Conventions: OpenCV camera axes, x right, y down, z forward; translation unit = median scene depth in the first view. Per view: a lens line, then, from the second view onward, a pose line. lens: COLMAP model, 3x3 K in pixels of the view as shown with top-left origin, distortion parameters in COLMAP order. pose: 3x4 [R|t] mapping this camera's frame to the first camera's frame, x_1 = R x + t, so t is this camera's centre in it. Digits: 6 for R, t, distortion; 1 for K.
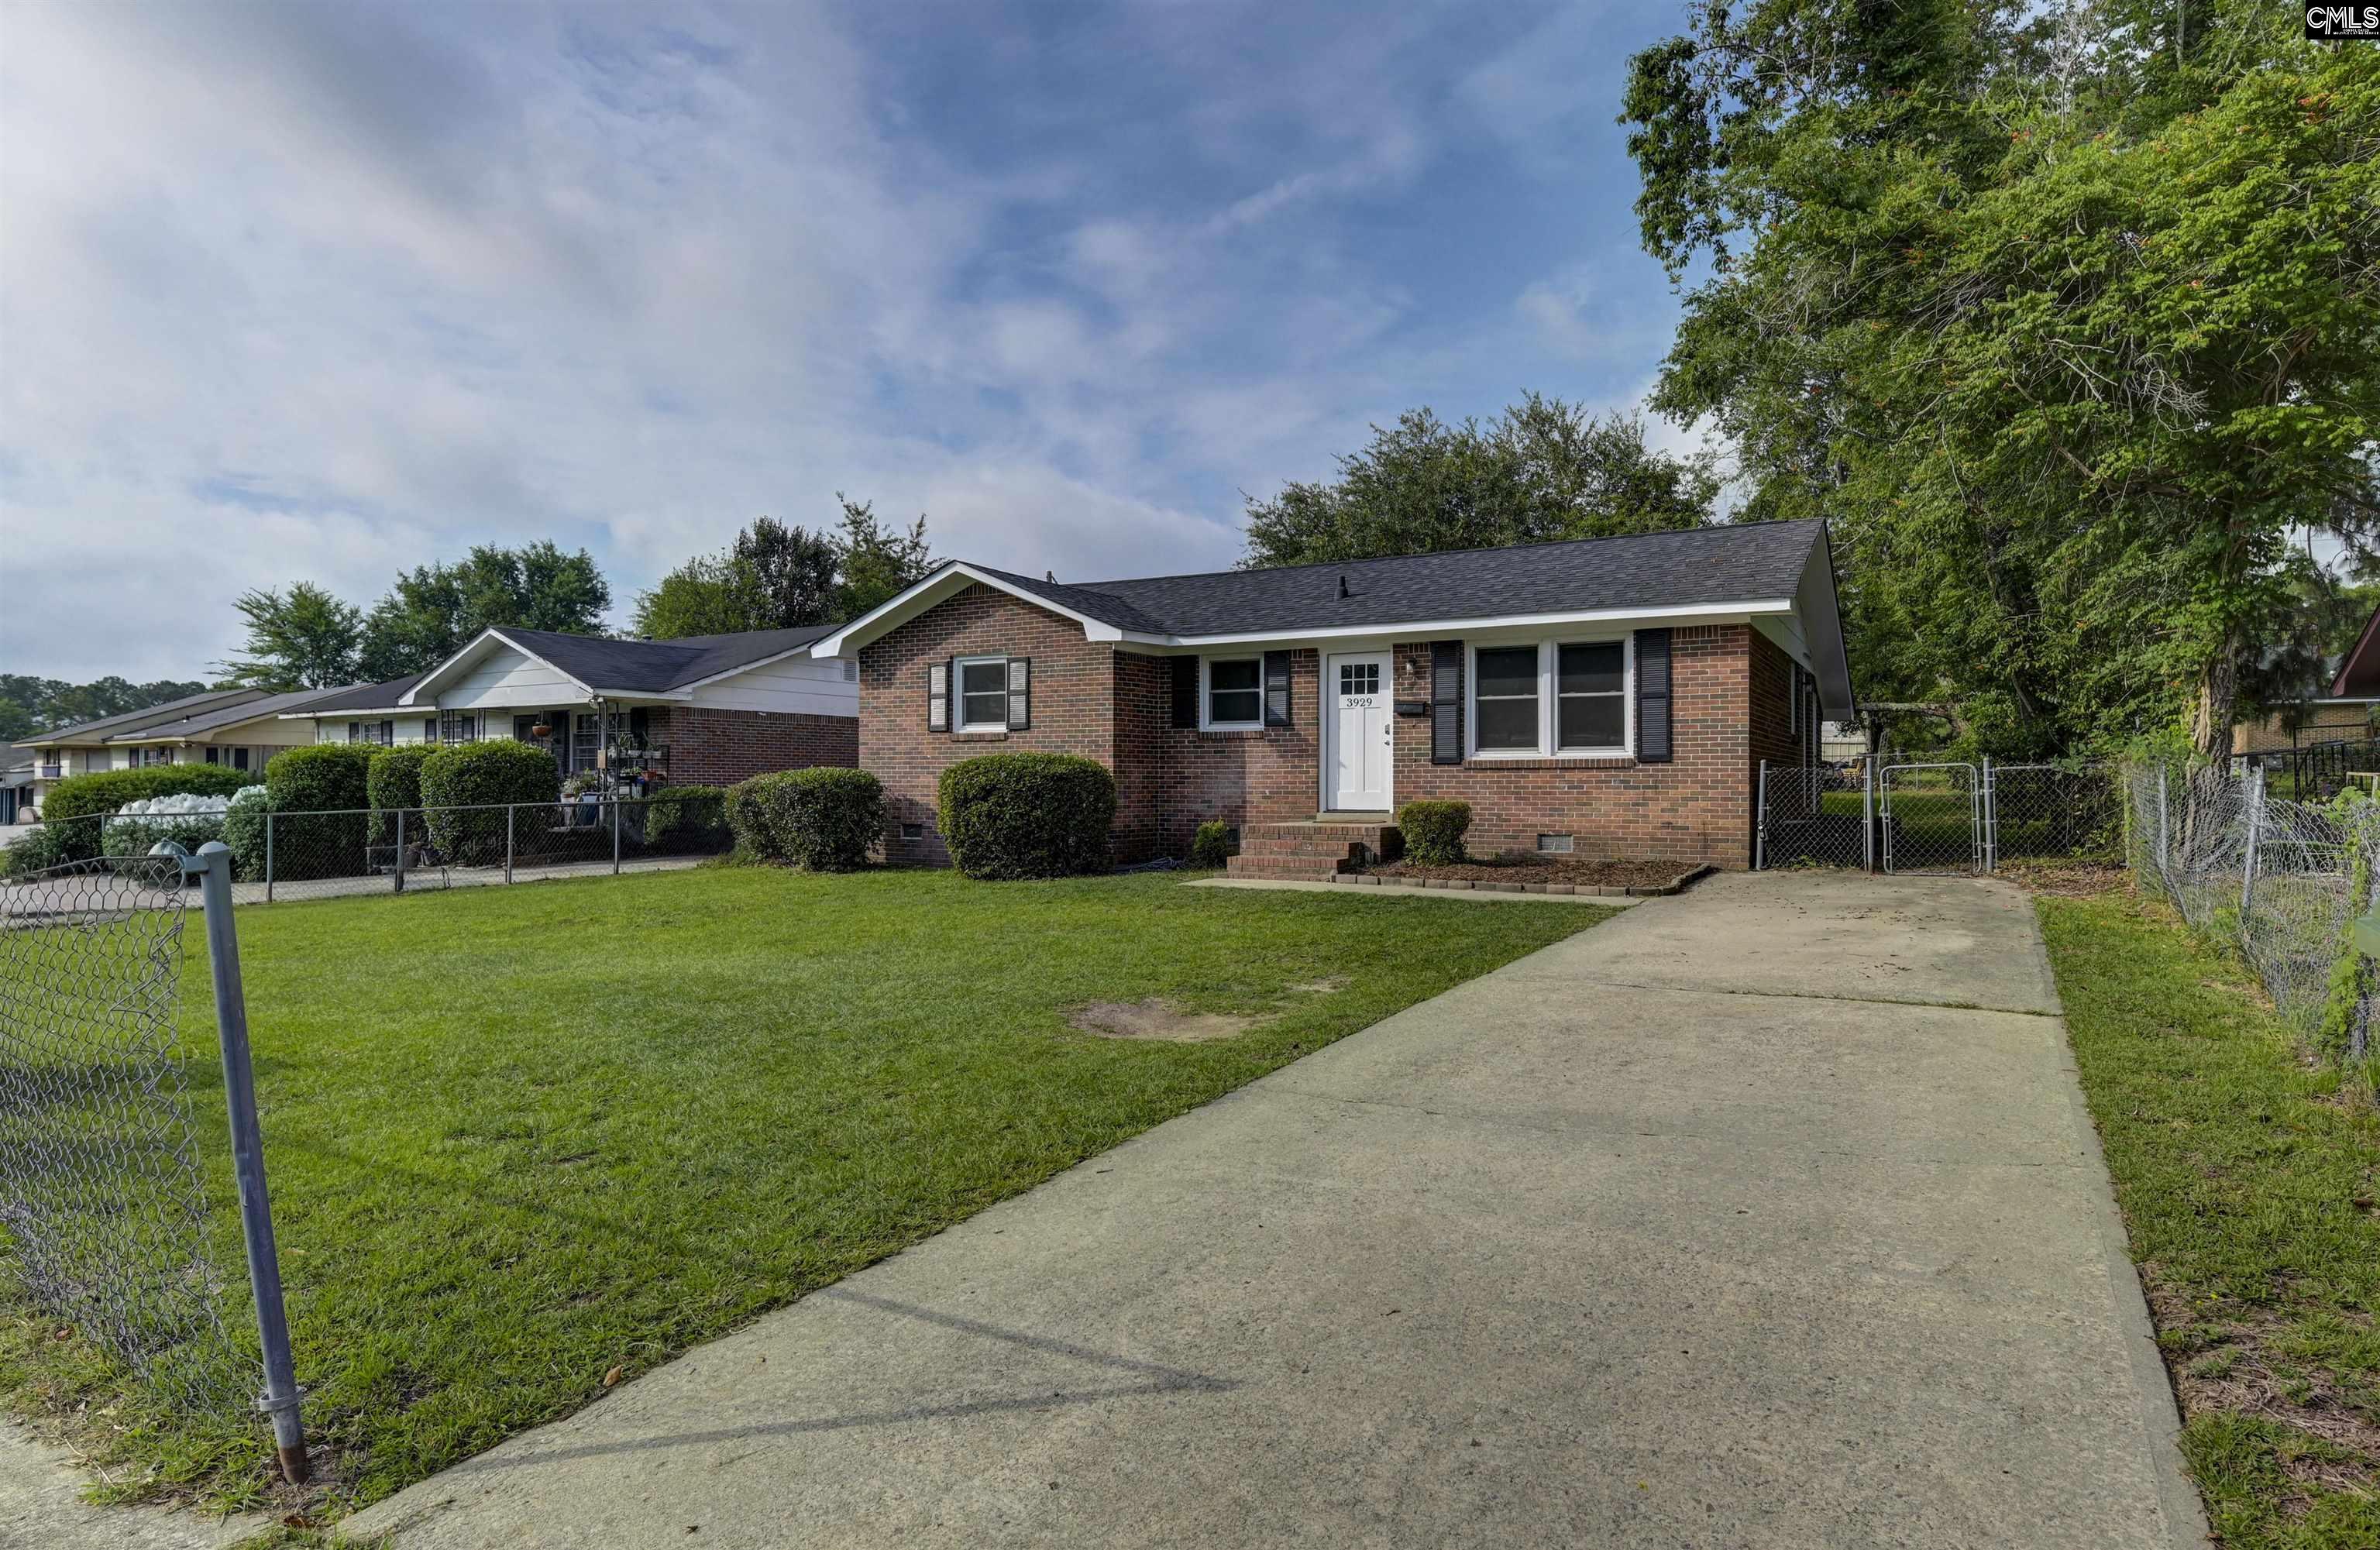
lens RADIAL K [[1261.7, 0, 1280.7], [0, 1261.7, 790.4], [0, 0, 1]] dist [0.000822, -0.002056]
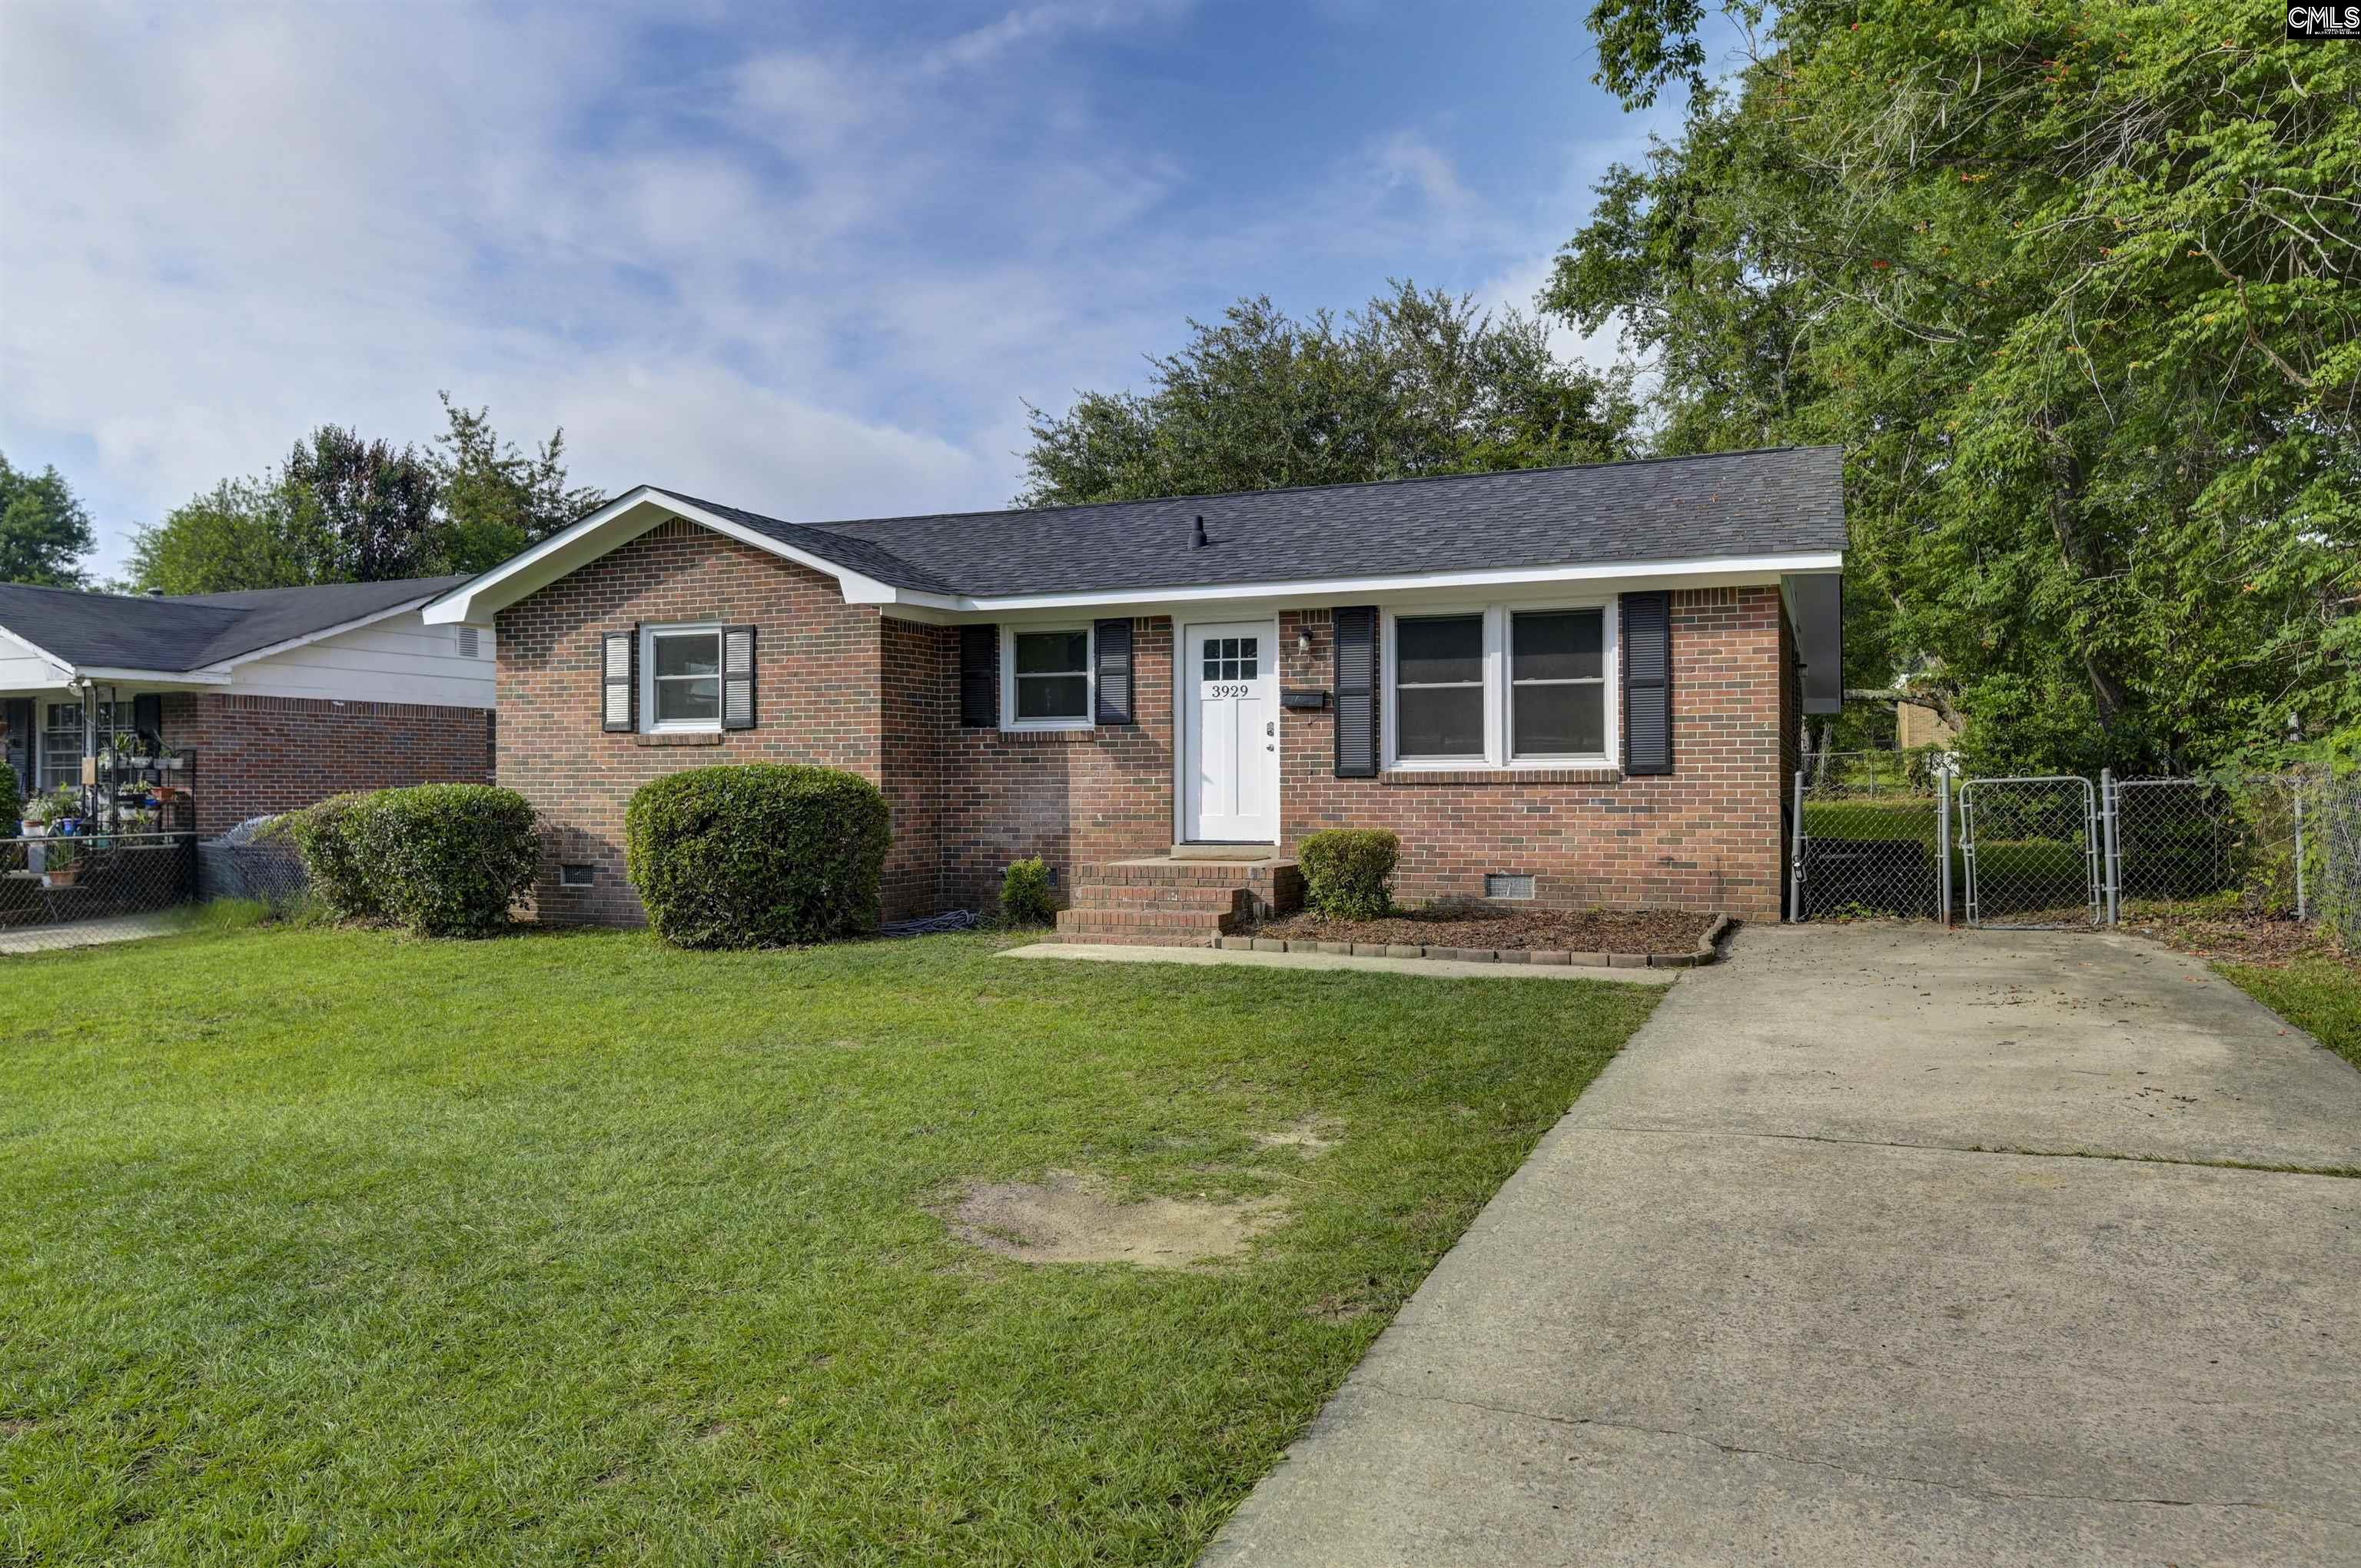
lens RADIAL K [[1601.5, 0, 1190.7], [0, 1601.5, 785.9], [0, 0, 1]] dist [0.021458, 0.007293]
pose [[0.994075, -0.005334, 0.108563, -0.057180], [0.005965, 0.999967, -0.005484, -0.010681], [-0.108530, 0.006099, 0.994074, 0.091542]]
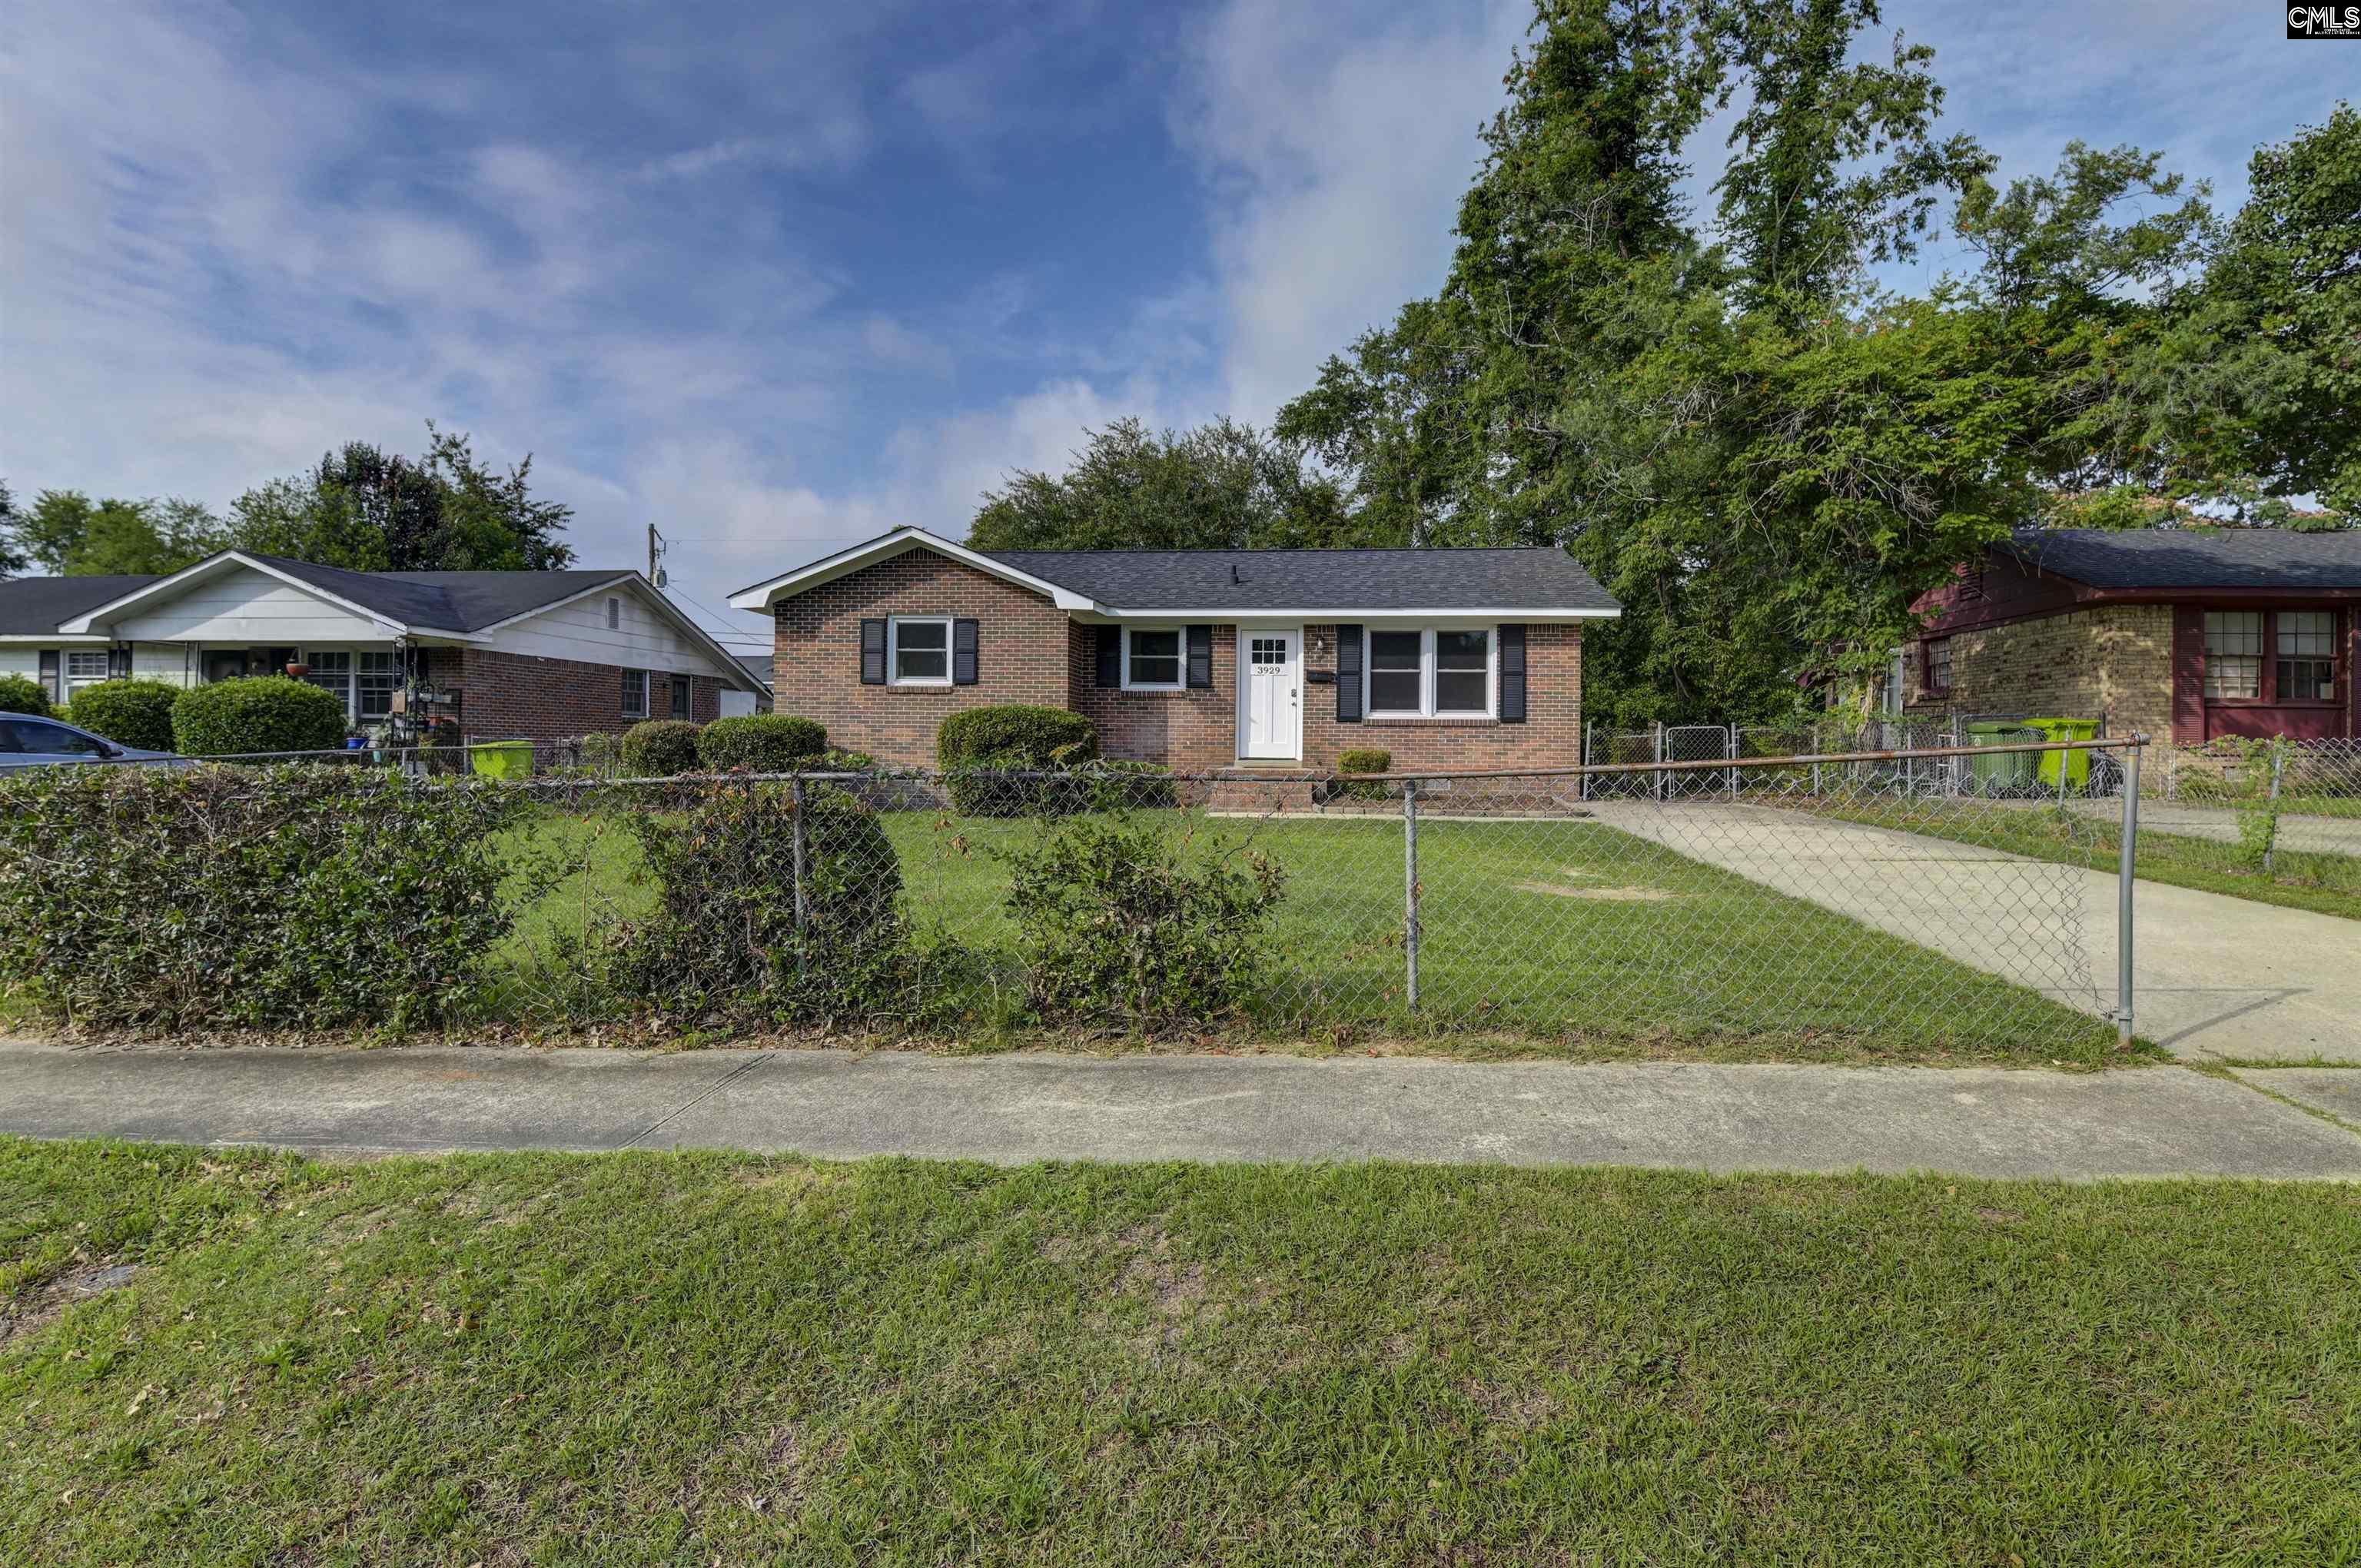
lens RADIAL K [[1165.6, 0, 1174.6], [0, 1165.6, 770.4], [0, 0, 1]] dist [0.003734, -0.009326]
pose [[0.922532, 0.001403, 0.385918, -0.444417], [-0.007338, 0.999876, 0.013907, 0.012176], [-0.385851, -0.015662, 0.922428, -0.015076]]
